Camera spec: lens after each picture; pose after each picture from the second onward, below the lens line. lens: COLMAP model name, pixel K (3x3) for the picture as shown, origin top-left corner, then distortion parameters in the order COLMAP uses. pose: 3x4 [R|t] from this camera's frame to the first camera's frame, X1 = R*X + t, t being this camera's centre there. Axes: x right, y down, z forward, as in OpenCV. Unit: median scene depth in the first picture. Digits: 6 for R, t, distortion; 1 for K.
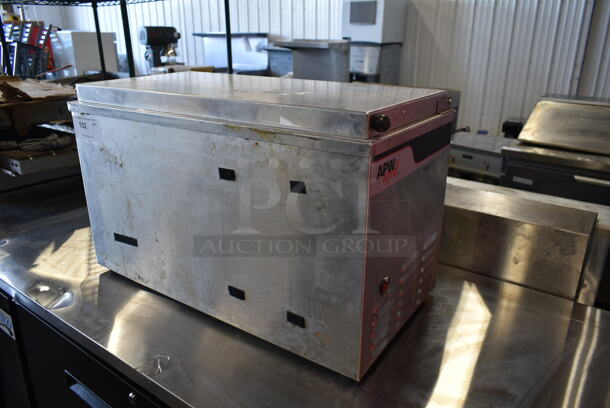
lens RADIAL K [[469.6, 0, 305.0], [0, 469.6, 204.0], [0, 0, 1]] dist [-0.017070, 0.003758]
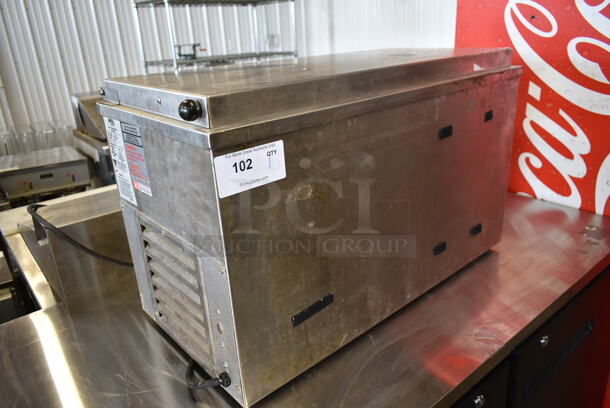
lens RADIAL K [[469.6, 0, 305.0], [0, 469.6, 204.0], [0, 0, 1]] dist [-0.017070, 0.003758]
pose [[0.239284, -0.359989, 0.901749, -0.929251], [0.387920, 0.886830, 0.251097, -0.228751], [-0.890090, 0.289723, 0.351852, 0.724134]]
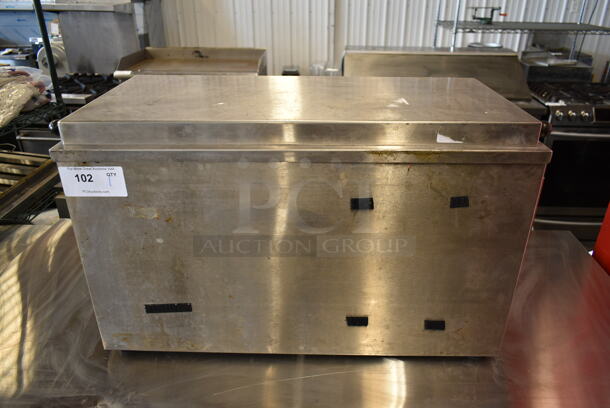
lens RADIAL K [[469.6, 0, 305.0], [0, 469.6, 204.0], [0, 0, 1]] dist [-0.017070, 0.003758]
pose [[0.839310, -0.244260, 0.485690, -0.524039], [0.193095, 0.969071, 0.153676, -0.167330], [-0.508205, -0.035197, 0.860516, 0.212217]]
